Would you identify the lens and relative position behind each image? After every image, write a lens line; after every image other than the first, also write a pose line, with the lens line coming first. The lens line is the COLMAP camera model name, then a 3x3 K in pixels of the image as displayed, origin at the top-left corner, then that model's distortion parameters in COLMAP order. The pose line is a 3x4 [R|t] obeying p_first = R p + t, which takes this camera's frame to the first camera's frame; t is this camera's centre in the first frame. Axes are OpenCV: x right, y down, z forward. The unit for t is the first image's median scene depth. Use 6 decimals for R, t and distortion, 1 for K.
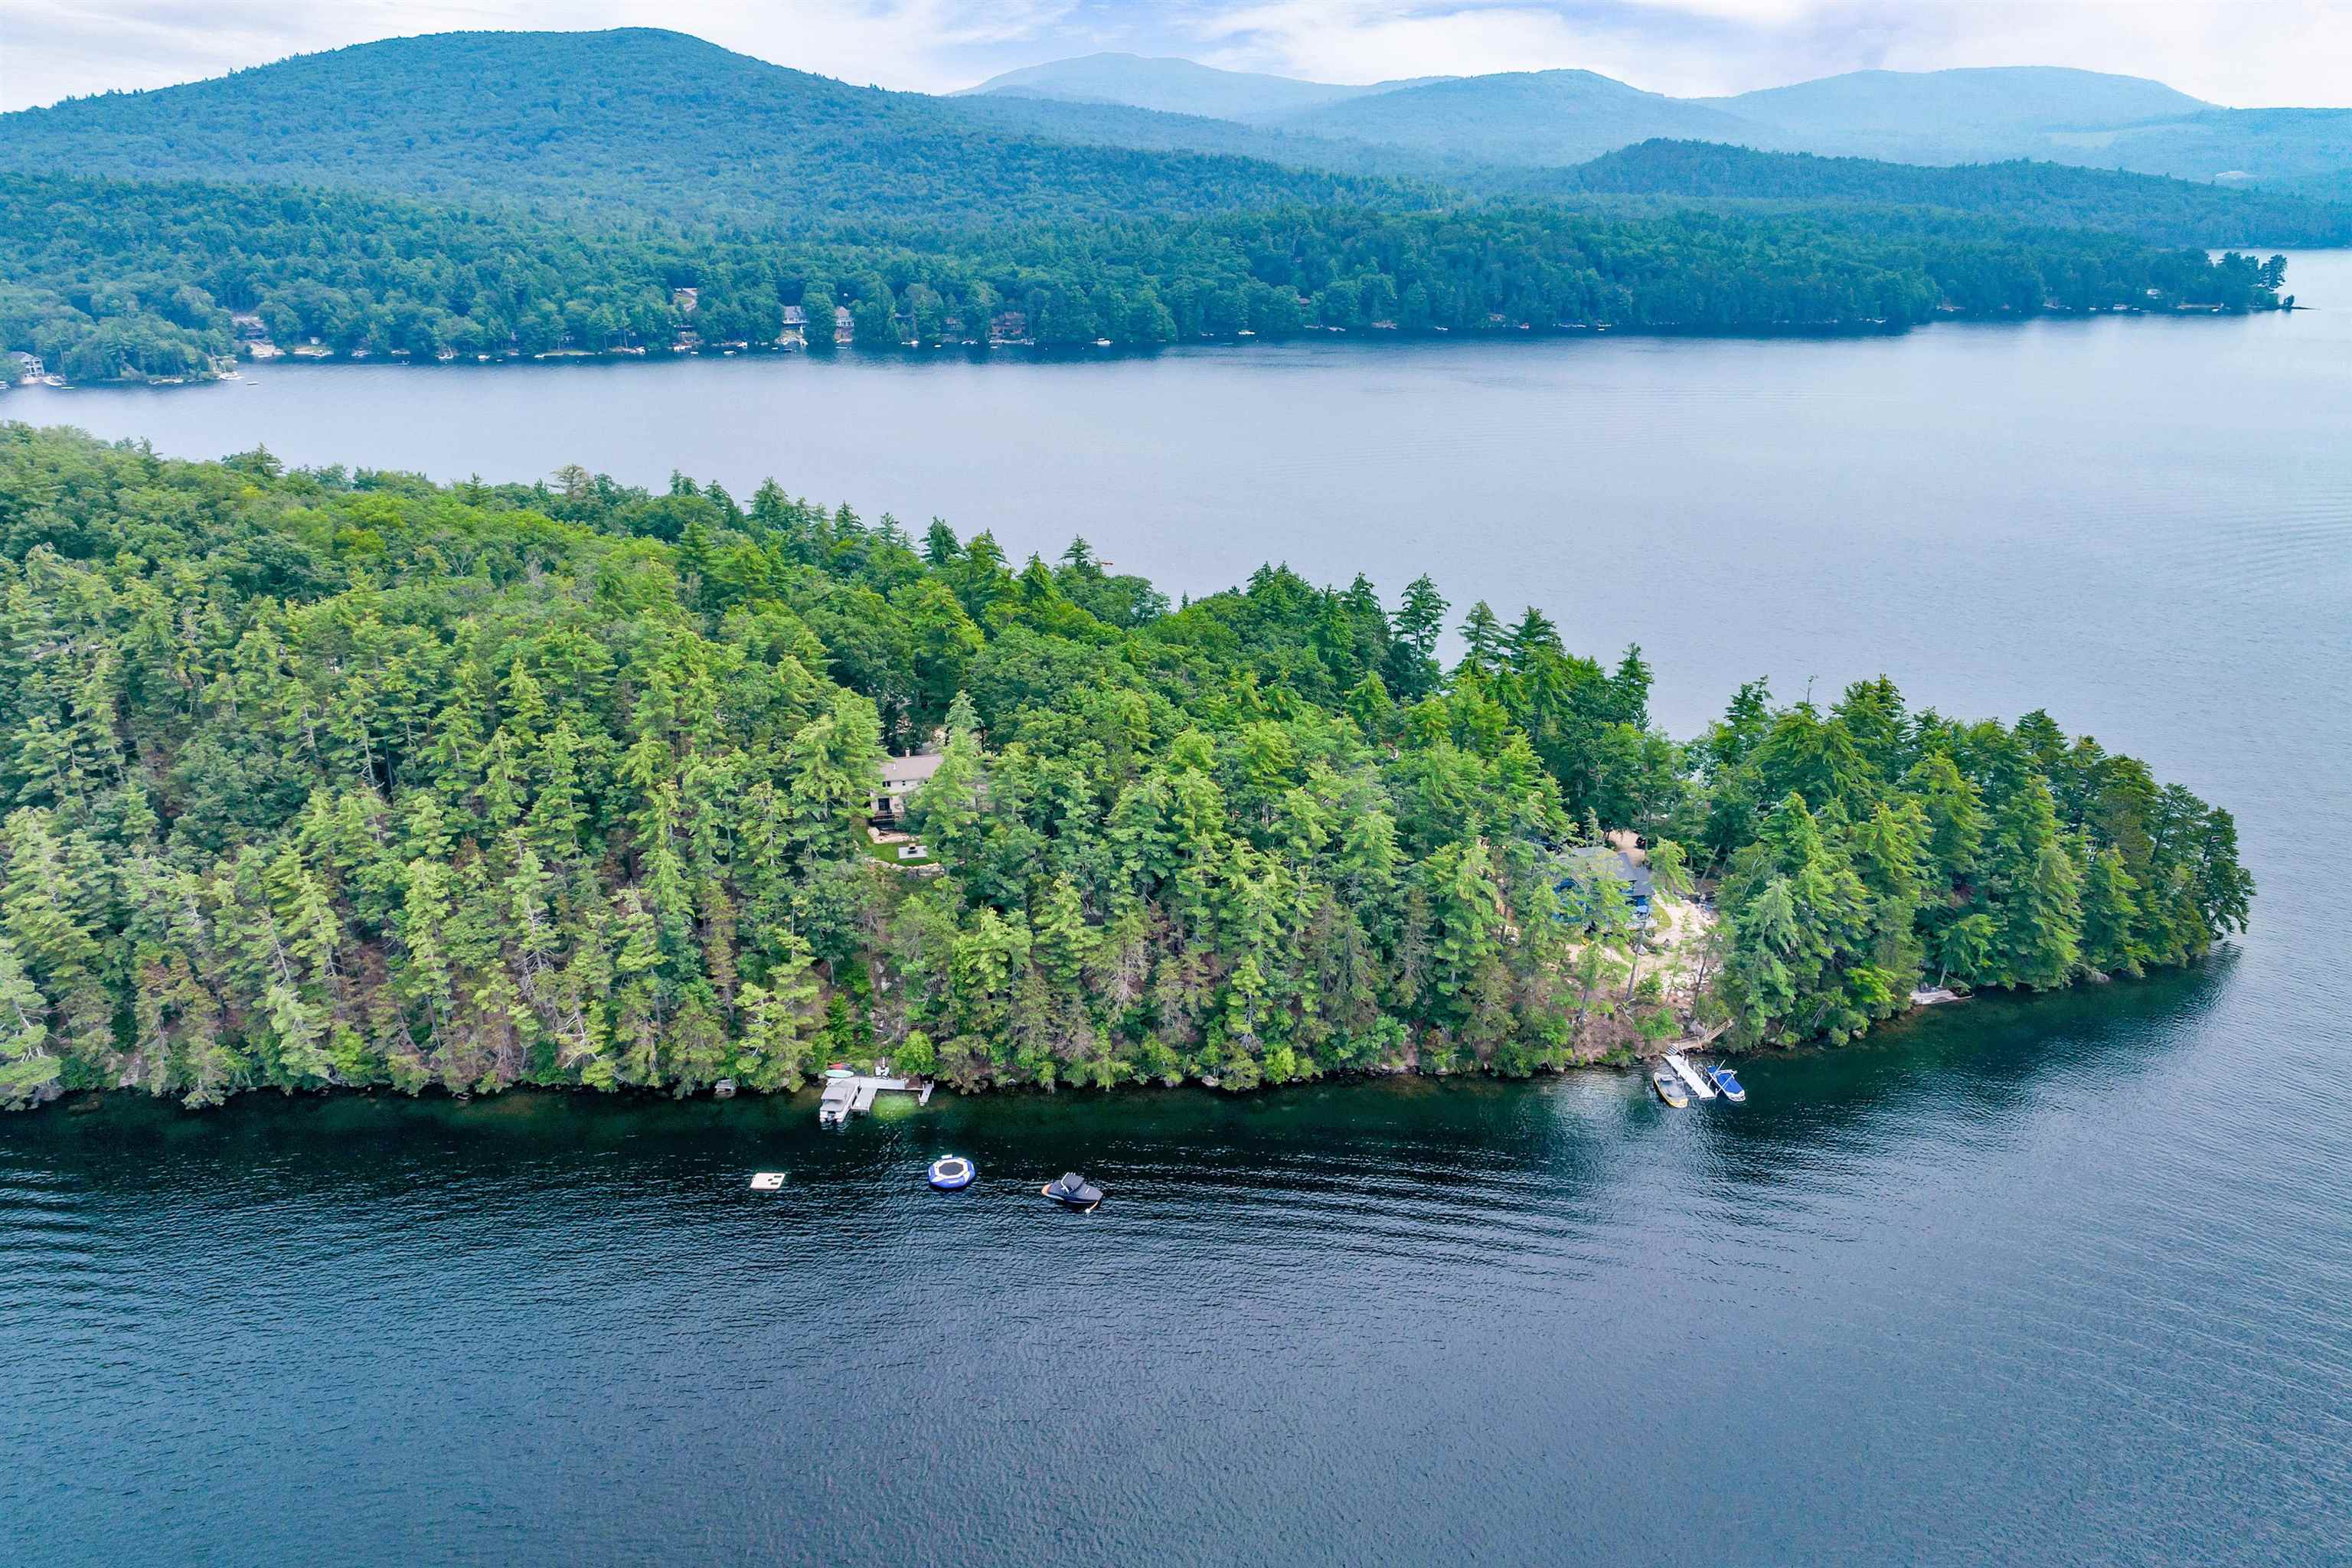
lens RADIAL K [[1632.4, 0, 1176.0], [0, 1632.4, 784.0], [0, 0, 1]] dist [-0.048651, 0.013692]
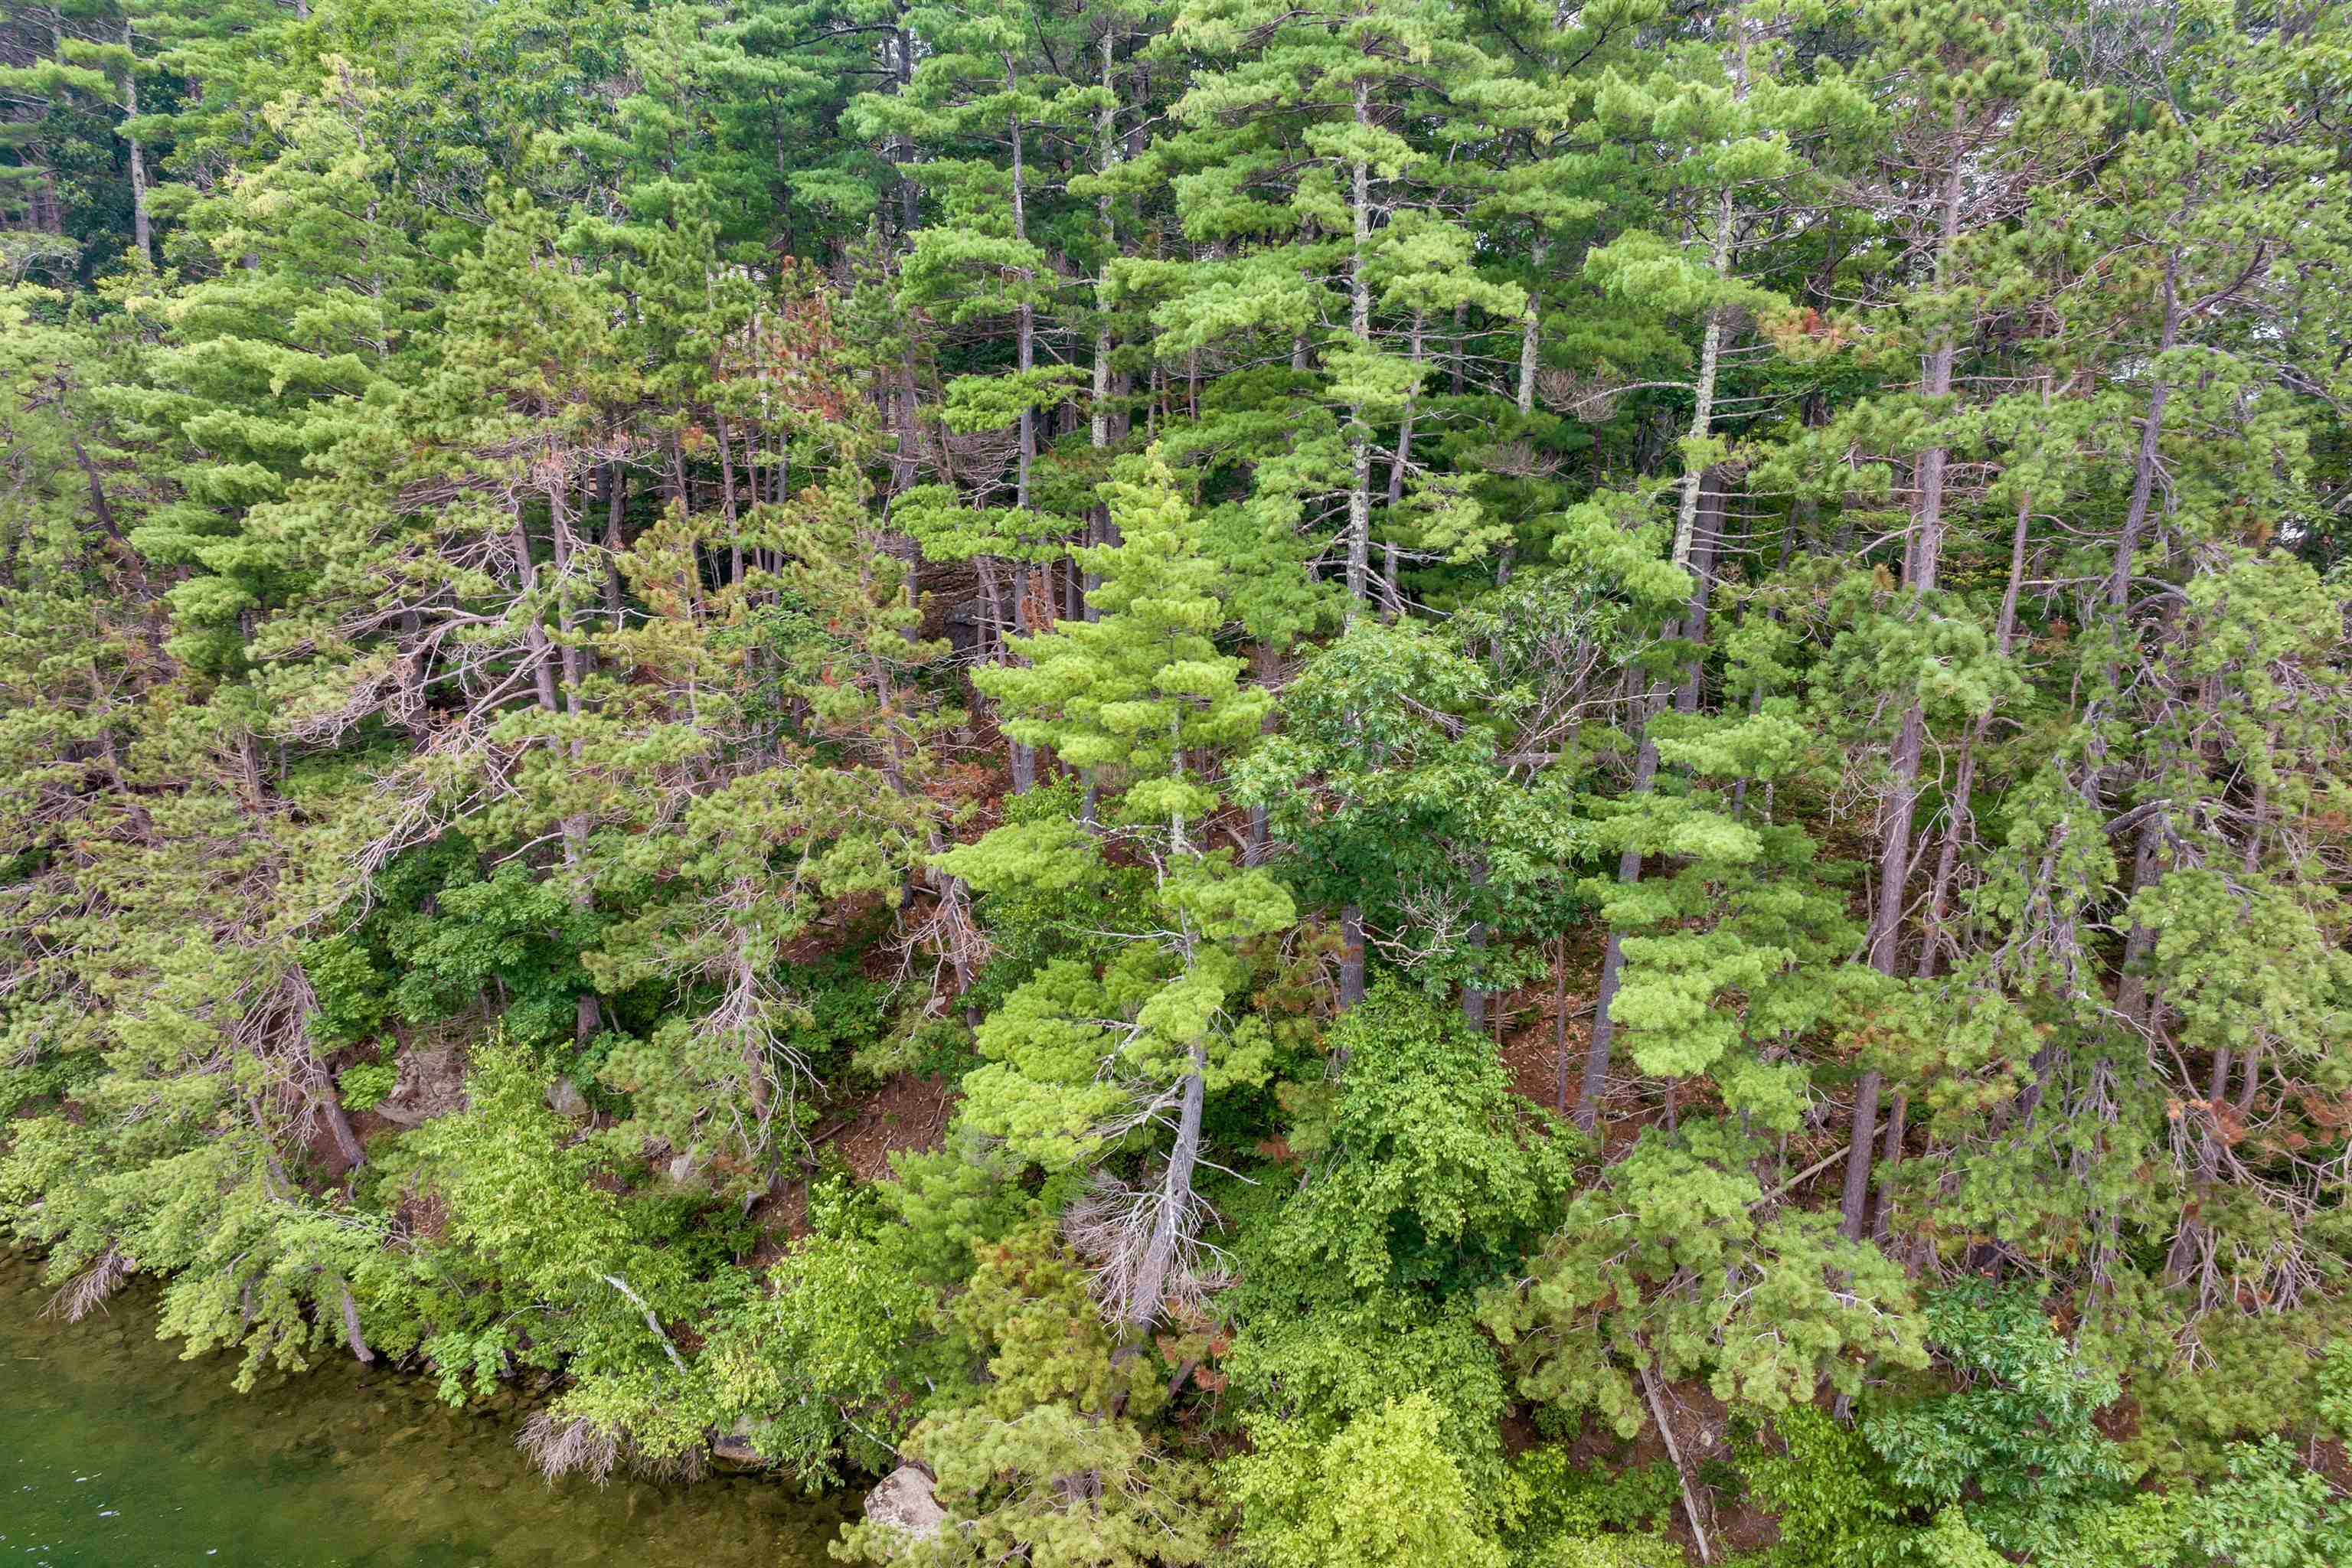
lens RADIAL K [[1632.4, 0, 1176.0], [0, 1632.4, 784.0], [0, 0, 1]] dist [-0.048651, 0.013692]
pose [[0.906120, 0.091361, -0.413036, 0.053444], [-0.172681, 0.971229, -0.163999, 0.081801], [0.386170, 0.219926, 0.895827, 0.506564]]
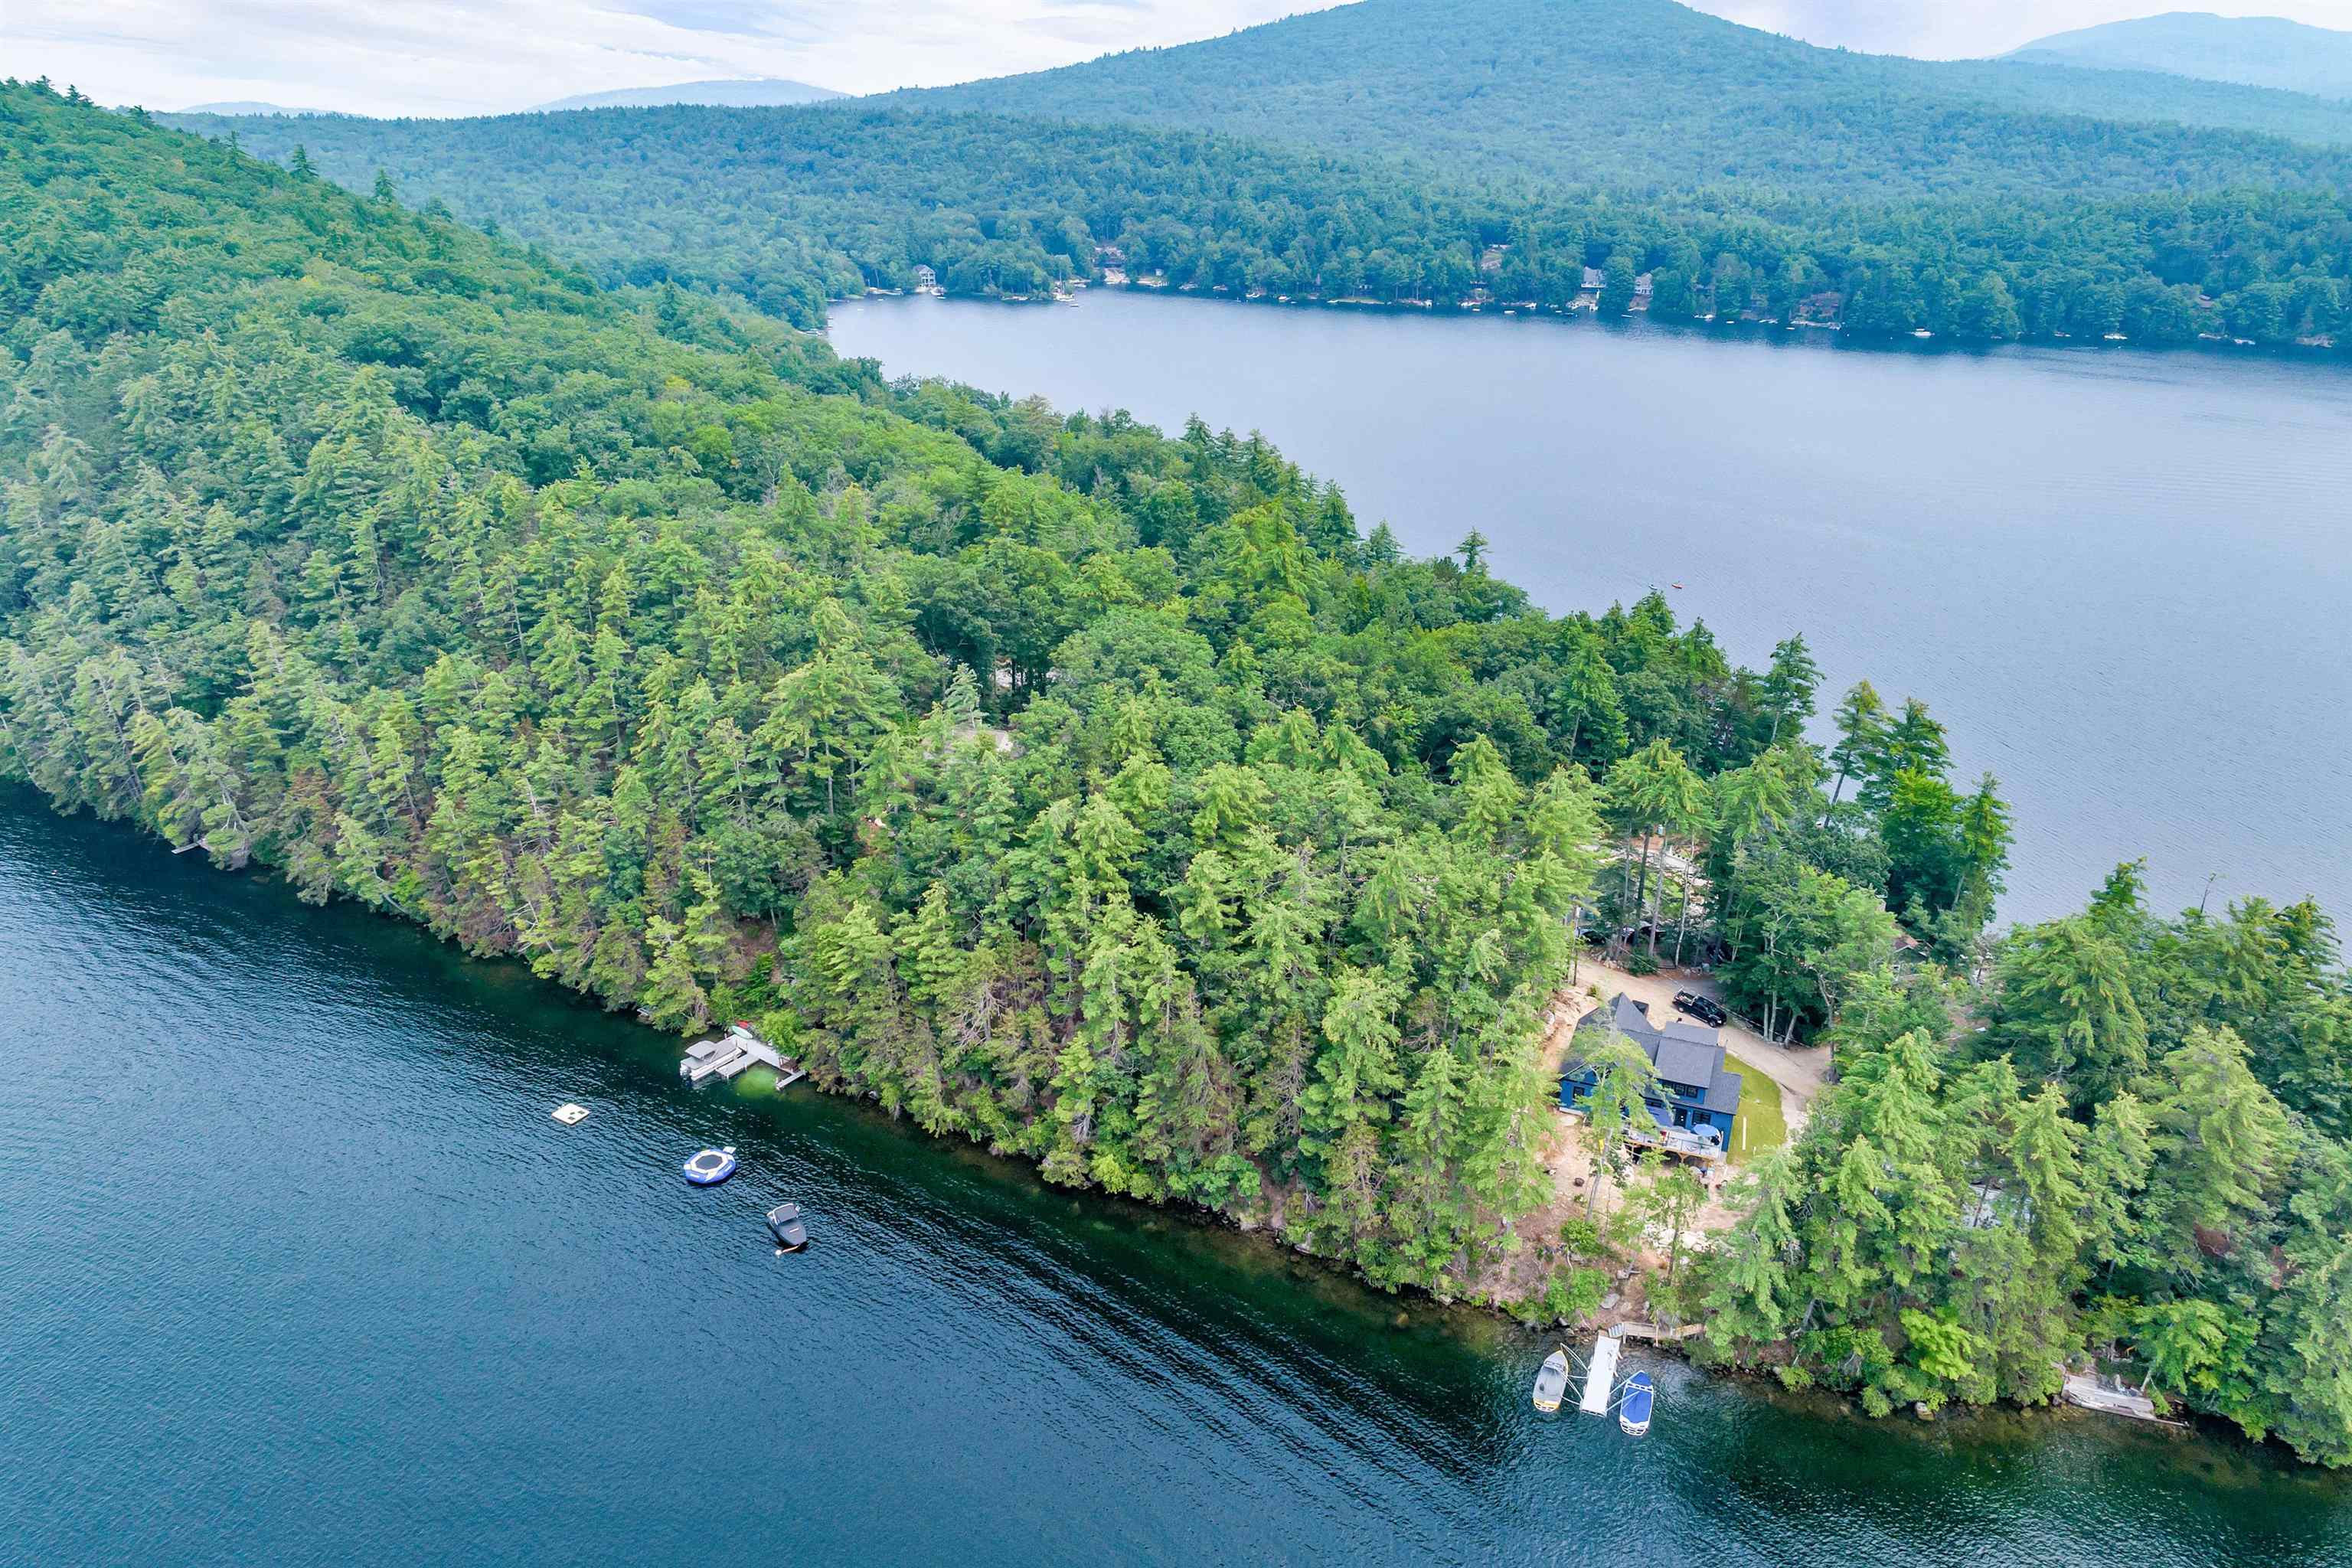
lens RADIAL K [[1632.4, 0, 1176.0], [0, 1632.4, 784.0], [0, 0, 1]] dist [-0.048651, 0.013692]
pose [[0.848346, 0.206905, -0.487339, 0.261405], [-0.197527, 0.977705, 0.071245, -0.049388], [0.491215, 0.035822, 0.870301, 0.165574]]
